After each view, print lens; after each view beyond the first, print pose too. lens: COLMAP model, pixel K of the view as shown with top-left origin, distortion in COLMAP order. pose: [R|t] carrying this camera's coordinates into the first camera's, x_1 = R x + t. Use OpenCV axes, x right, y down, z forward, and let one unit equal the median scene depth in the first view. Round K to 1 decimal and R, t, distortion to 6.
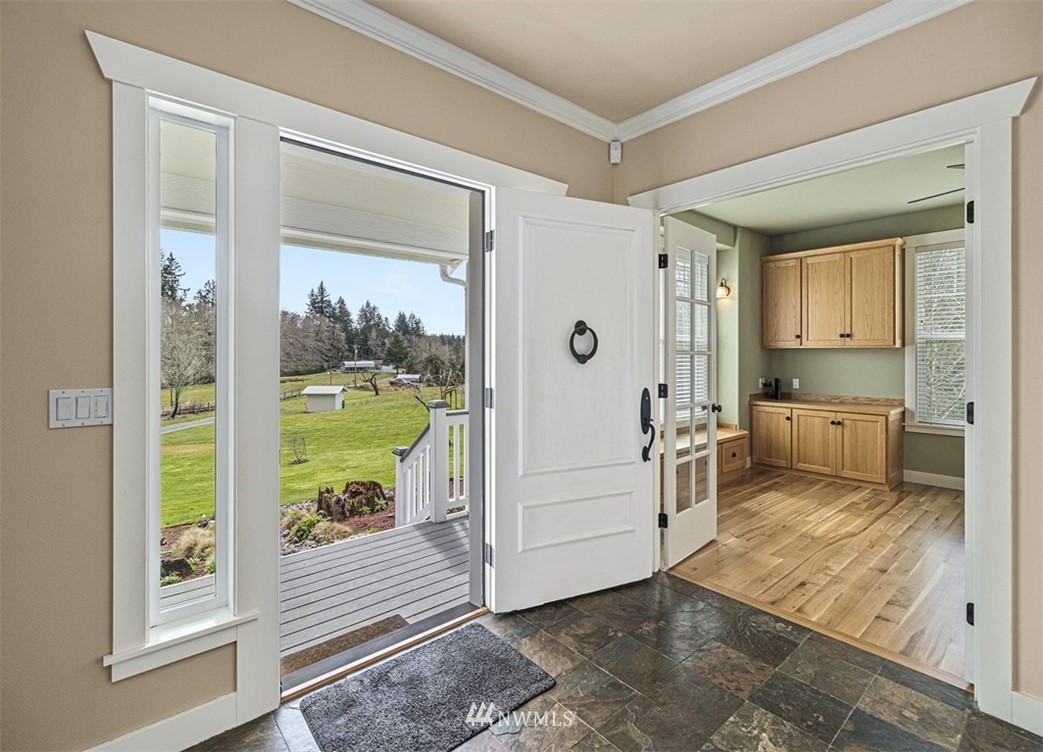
lens RADIAL K [[486.1, 0, 512.9], [0, 486.1, 359.4], [0, 0, 1]] dist [-0.000376, 0.000709]
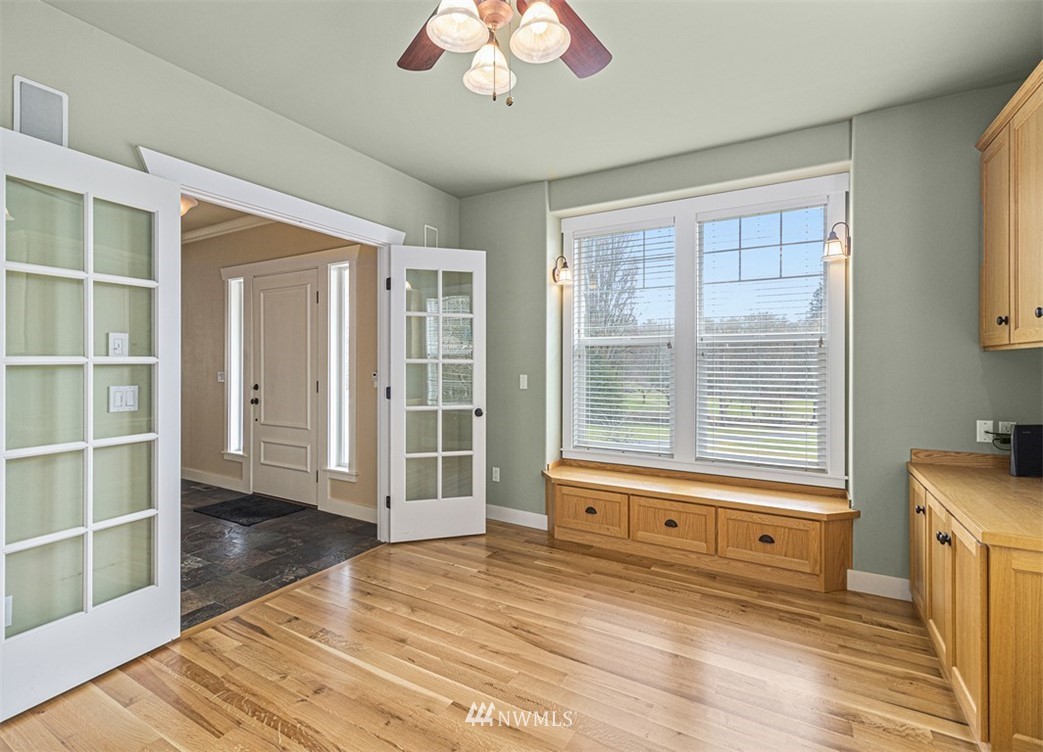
lens RADIAL K [[489.1, 0, 507.4], [0, 489.1, 367.0], [0, 0, 1]] dist [0.001438, 0.000281]
pose [[0.324687, 0.005392, -0.945806, 0.891016], [-0.016135, 0.999870, 0.000161, -0.001777], [0.945684, 0.015208, 0.324732, 0.515367]]
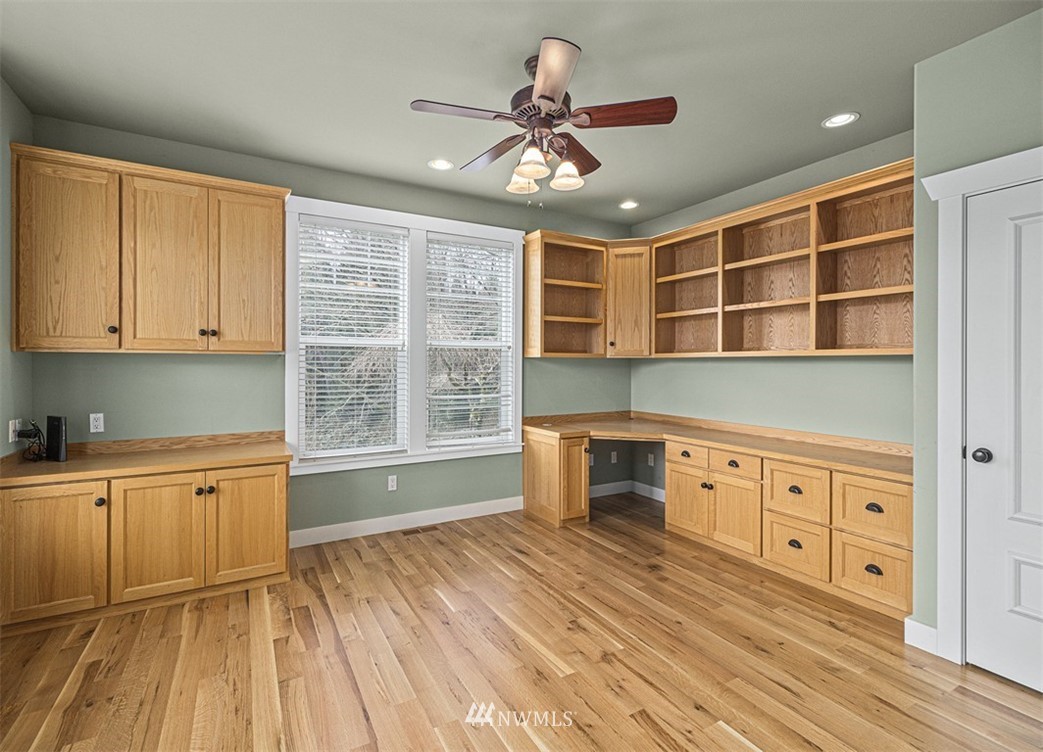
lens RADIAL K [[486.1, 0, 512.9], [0, 486.1, 359.4], [0, 0, 1]] dist [-0.000376, 0.000709]
pose [[0.189231, 0.005864, 0.981915, 0.185704], [0.011379, 0.999902, -0.008165, -0.008265], [-0.981867, 0.012719, 0.189145, 0.535366]]
